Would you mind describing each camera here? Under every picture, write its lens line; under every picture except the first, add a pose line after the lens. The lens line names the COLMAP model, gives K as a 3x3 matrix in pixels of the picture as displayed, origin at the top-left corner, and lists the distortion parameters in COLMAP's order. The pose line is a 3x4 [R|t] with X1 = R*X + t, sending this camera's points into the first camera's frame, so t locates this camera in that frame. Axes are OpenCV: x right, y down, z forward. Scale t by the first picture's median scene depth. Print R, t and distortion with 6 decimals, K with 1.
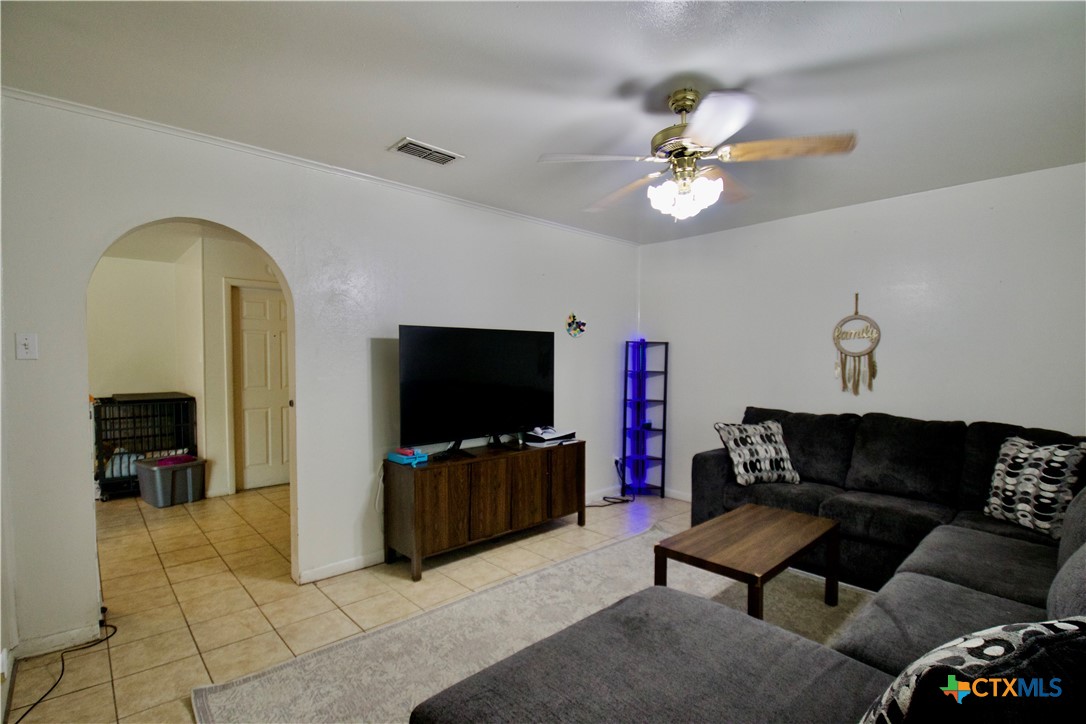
lens RADIAL K [[503.0, 0, 528.7], [0, 503.0, 386.4], [0, 0, 1]] dist [0.005506, -0.019997]
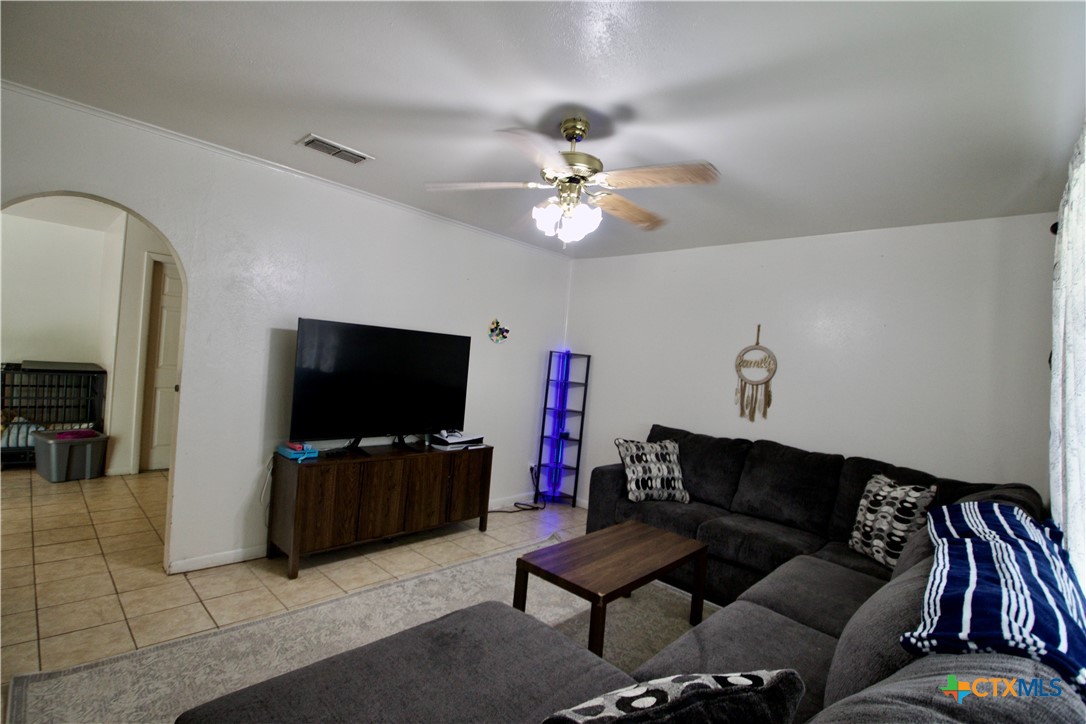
lens RADIAL K [[503.0, 0, 523.6], [0, 503.0, 372.9], [0, 0, 1]] dist [0.005506, -0.019997]
pose [[0.994869, 0.080772, 0.060930, 0.125551], [-0.079338, 0.996519, -0.025595, -0.022418], [-0.062785, 0.020629, 0.997814, -0.014189]]
